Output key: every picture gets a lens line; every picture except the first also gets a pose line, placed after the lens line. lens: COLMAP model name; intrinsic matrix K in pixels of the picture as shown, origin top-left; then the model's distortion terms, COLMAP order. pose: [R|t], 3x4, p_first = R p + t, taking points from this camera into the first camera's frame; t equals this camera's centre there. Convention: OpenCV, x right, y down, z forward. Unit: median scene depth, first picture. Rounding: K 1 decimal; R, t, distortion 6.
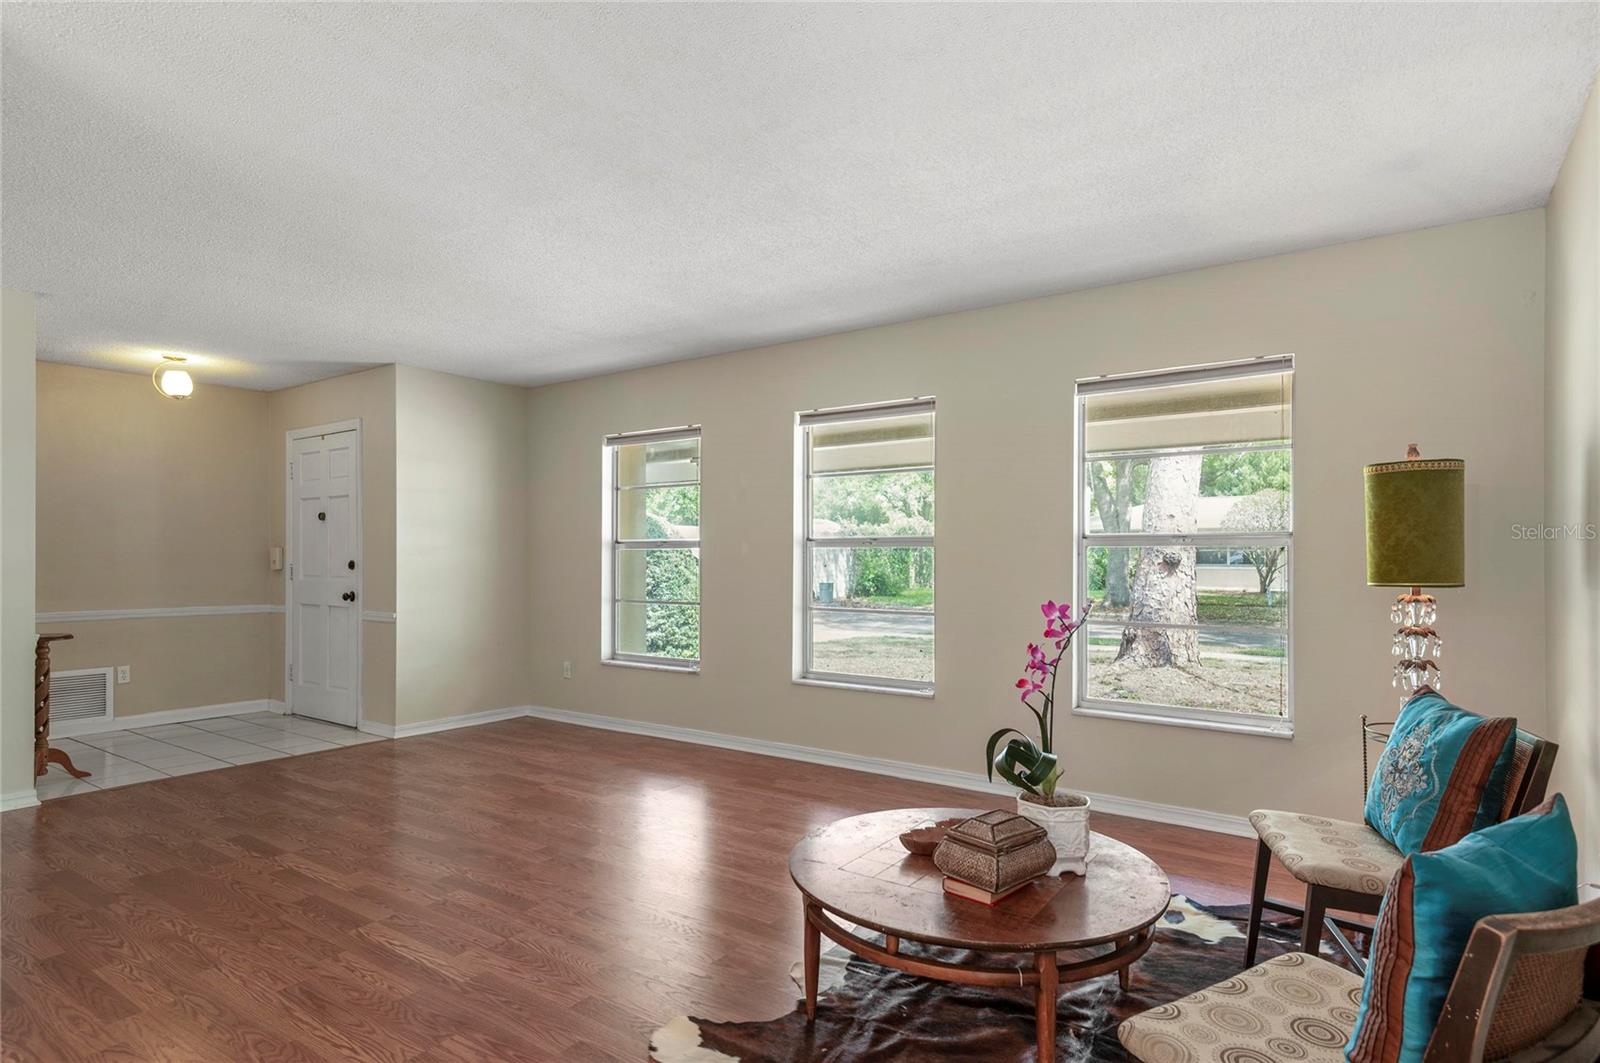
lens RADIAL K [[814.3, 0, 811.0], [0, 814.3, 546.0], [0, 0, 1]] dist [0.012708, 0.001036]
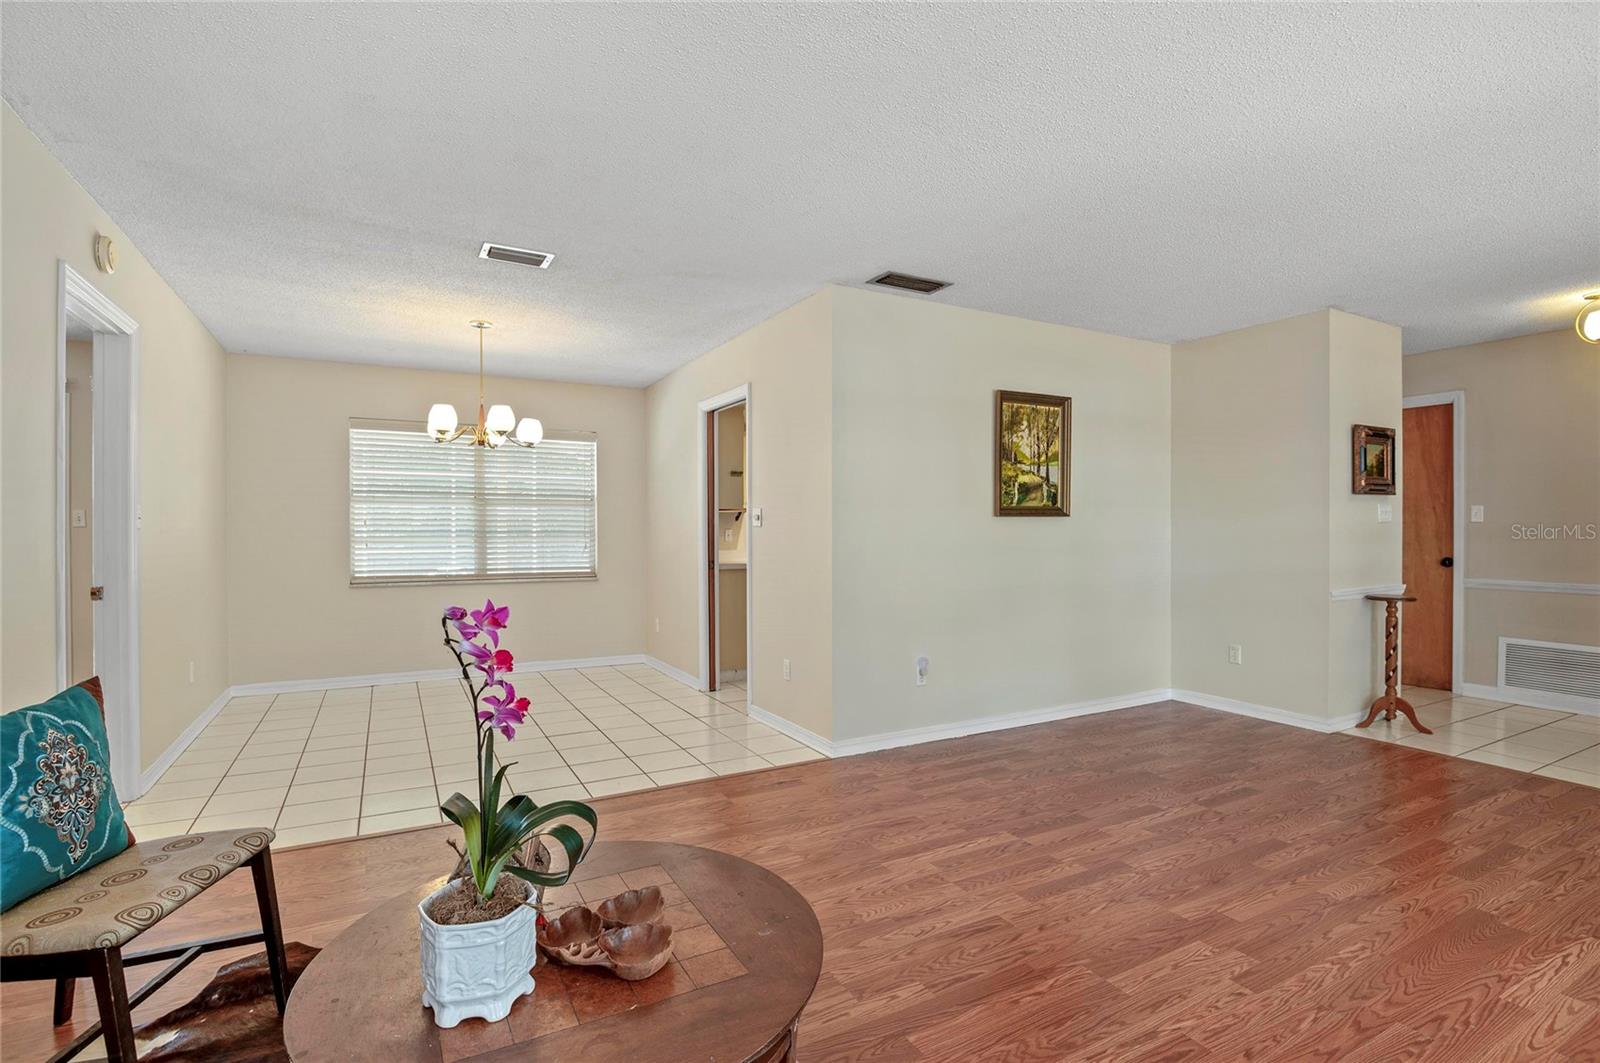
lens RADIAL K [[751.2, 0, 810.6], [0, 751.2, 529.5], [0, 0, 1]] dist [-0.005217, 0.001406]
pose [[-0.432951, 0.001597, -0.901416, 0.489578], [0.019097, 0.999790, -0.007401, 0.010914], [0.901215, -0.020419, -0.432890, 1.018823]]
